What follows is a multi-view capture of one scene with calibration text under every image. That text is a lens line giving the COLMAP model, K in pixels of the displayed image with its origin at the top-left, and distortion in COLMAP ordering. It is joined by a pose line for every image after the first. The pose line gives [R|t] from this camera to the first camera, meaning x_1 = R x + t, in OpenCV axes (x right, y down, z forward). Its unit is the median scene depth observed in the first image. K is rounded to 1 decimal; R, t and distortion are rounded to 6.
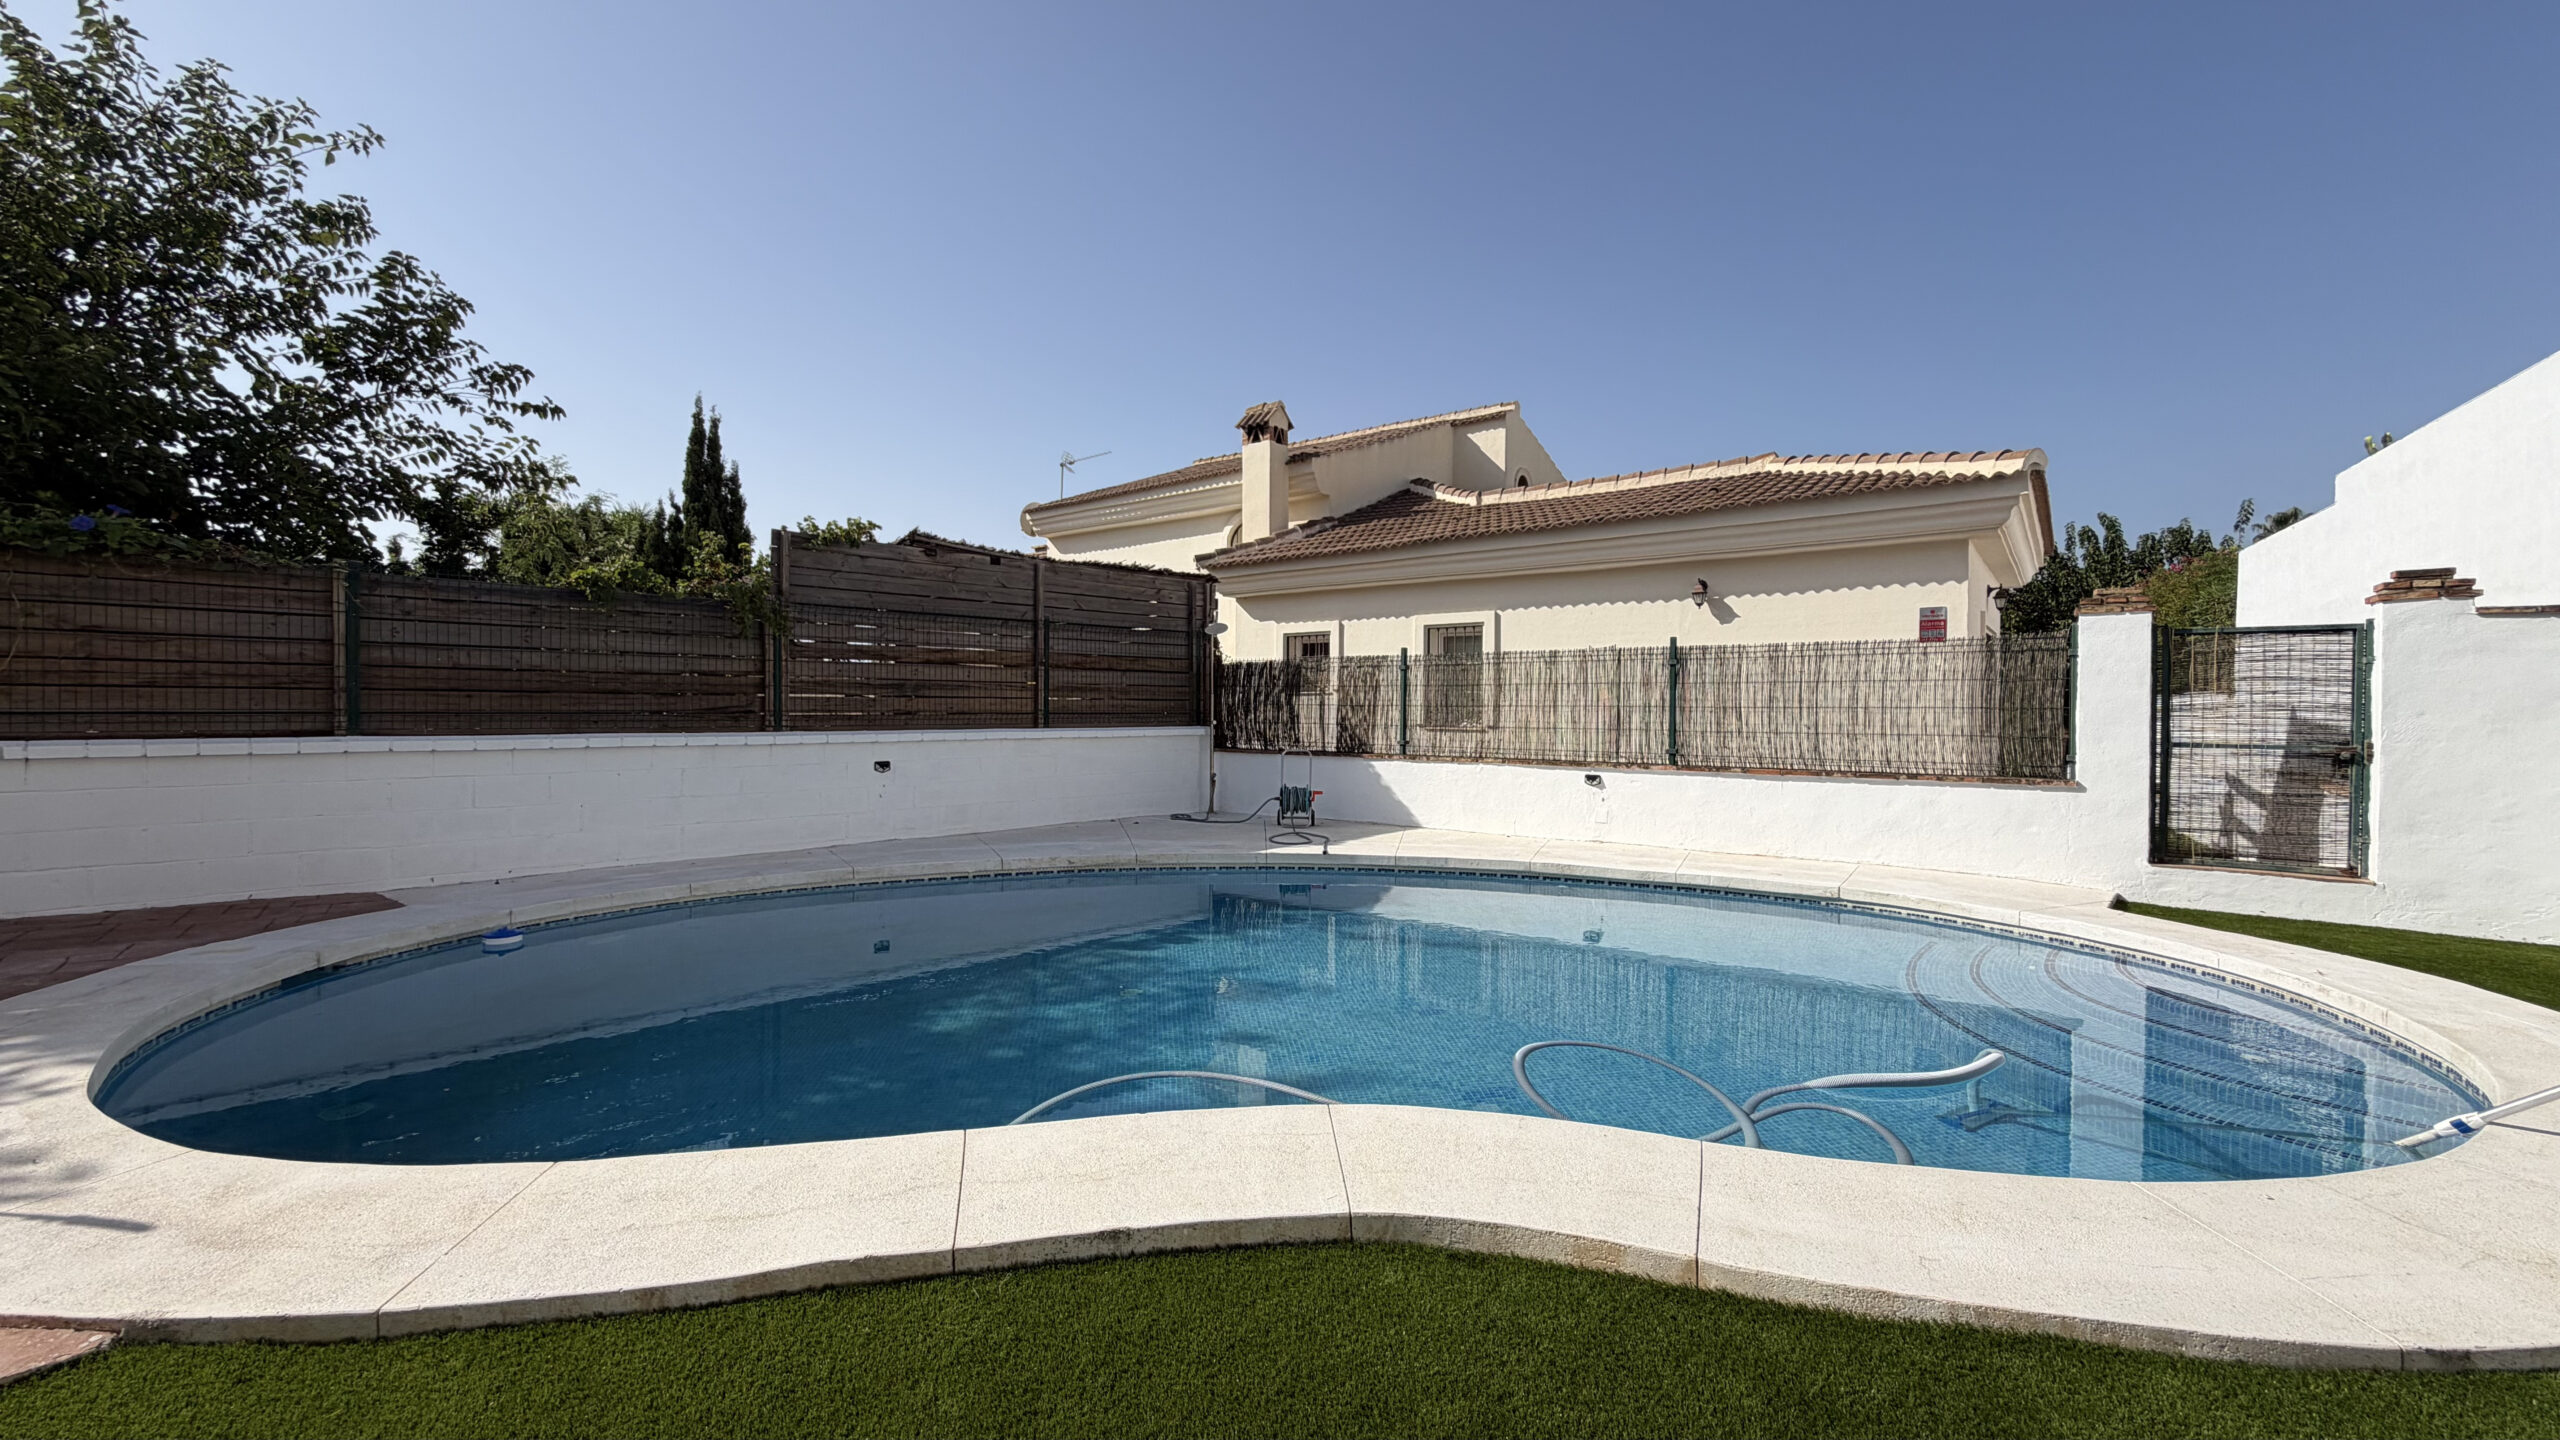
lens RADIAL K [[1019.2, 0, 1271.2], [0, 1019.2, 720.4], [0, 0, 1]] dist [-0.002954, 0.000859]
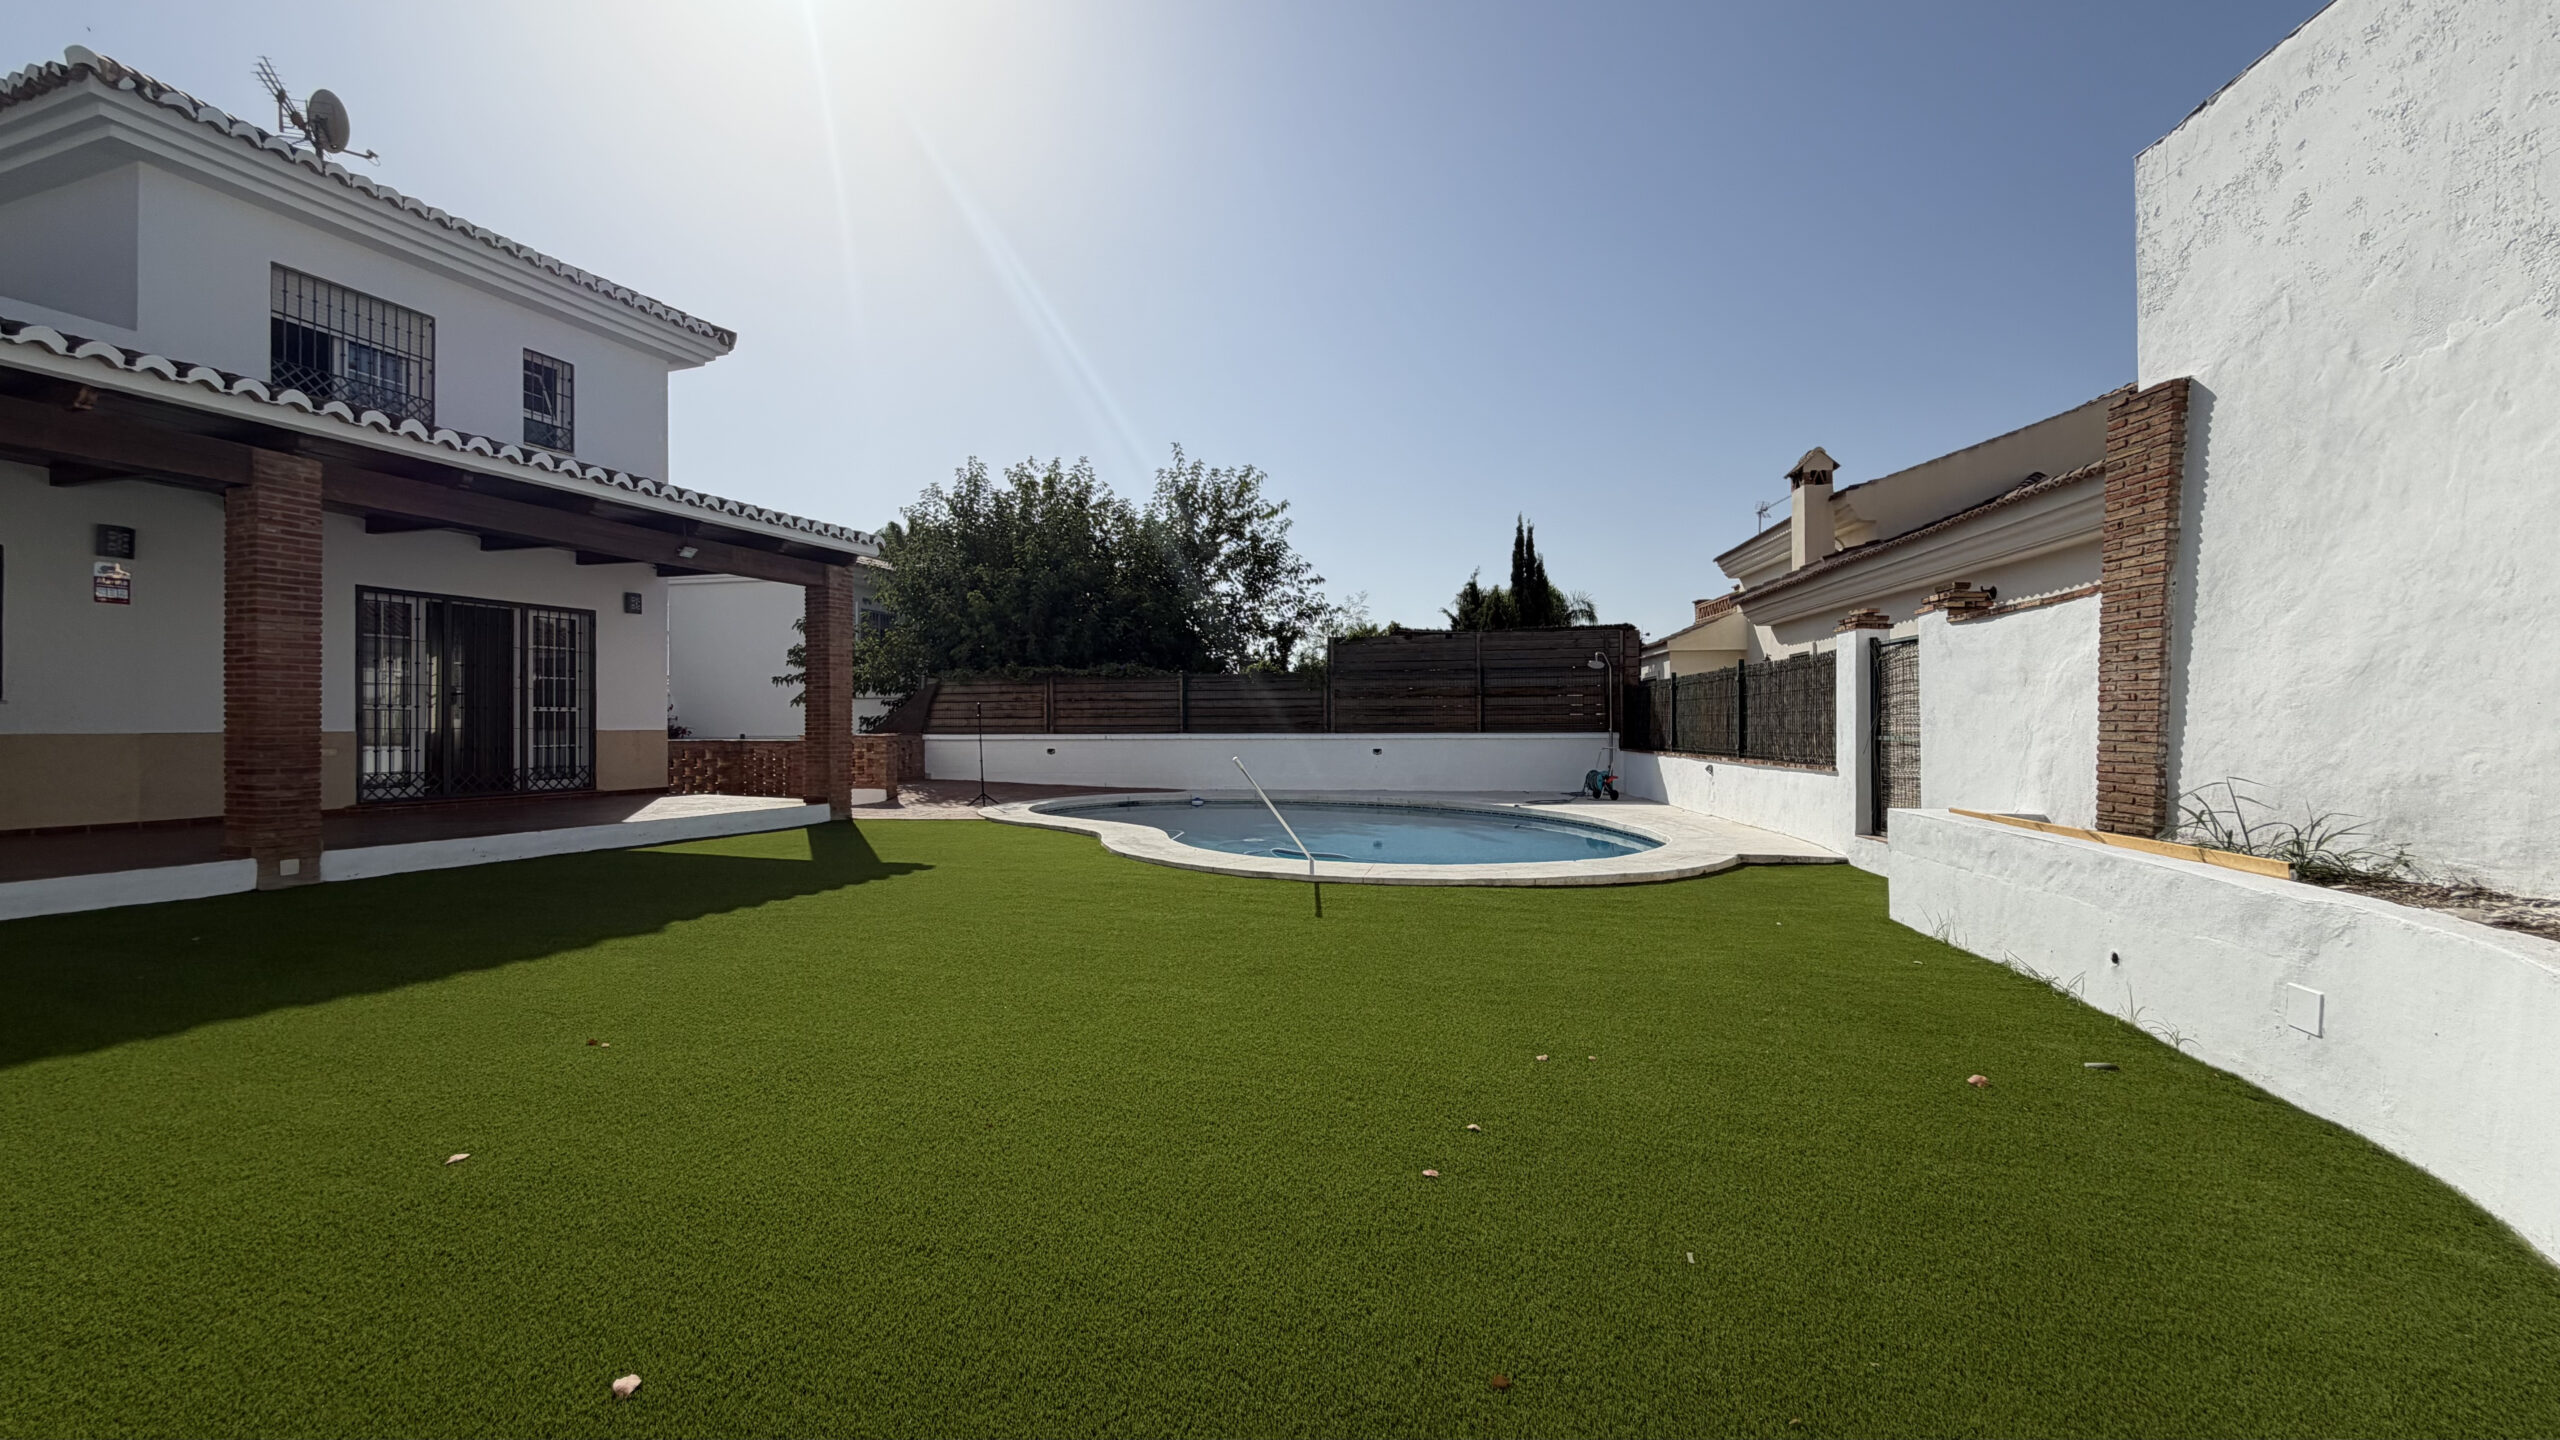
lens RADIAL K [[1019.2, 0, 1270.5], [0, 1019.2, 721.3], [0, 0, 1]] dist [-0.002954, 0.000859]
pose [[0.524321, -0.013408, -0.851415, 0.894128], [-0.003174, 0.999838, -0.017700, 0.017408], [0.851515, 0.011983, 0.524194, -0.148855]]
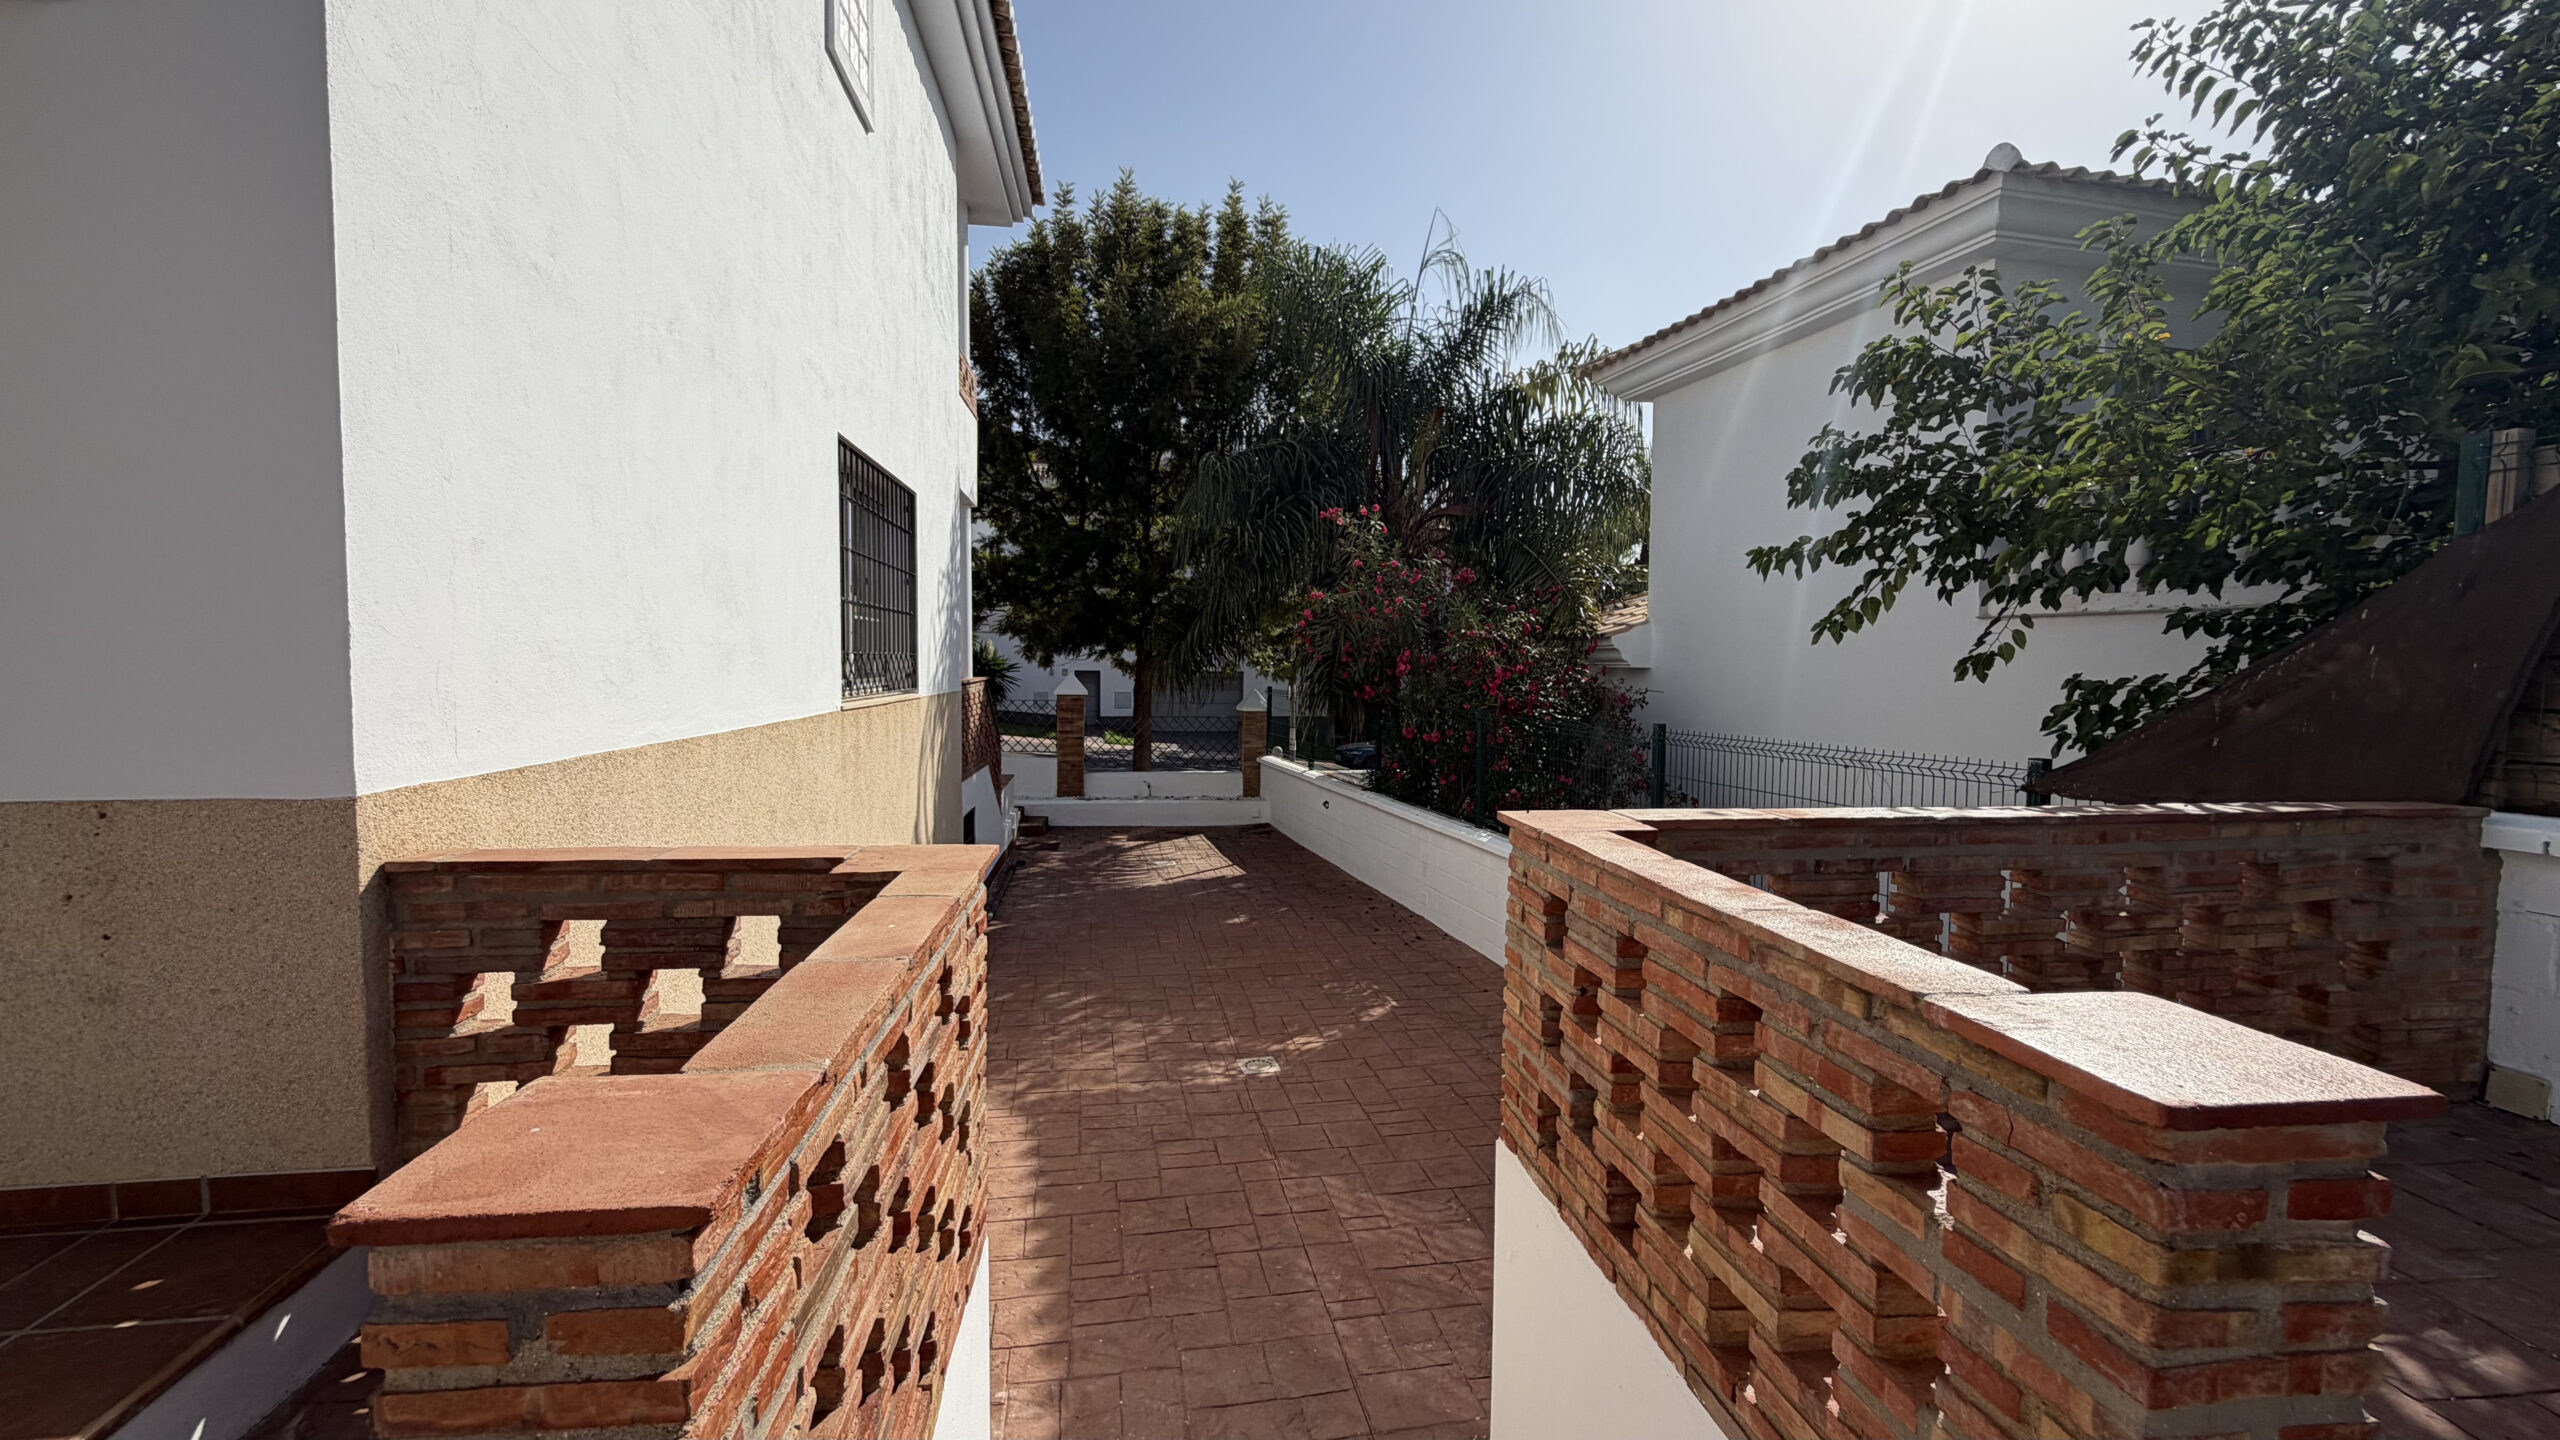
lens RADIAL K [[1019.2, 0, 1279.0], [0, 1019.2, 717.3], [0, 0, 1]] dist [-0.002954, 0.000859]
pose [[-0.510425, 0.032429, -0.859310, -0.308605], [-0.031065, 0.997941, 0.056114, -0.015313], [0.859361, 0.055337, -0.508367, 0.081697]]
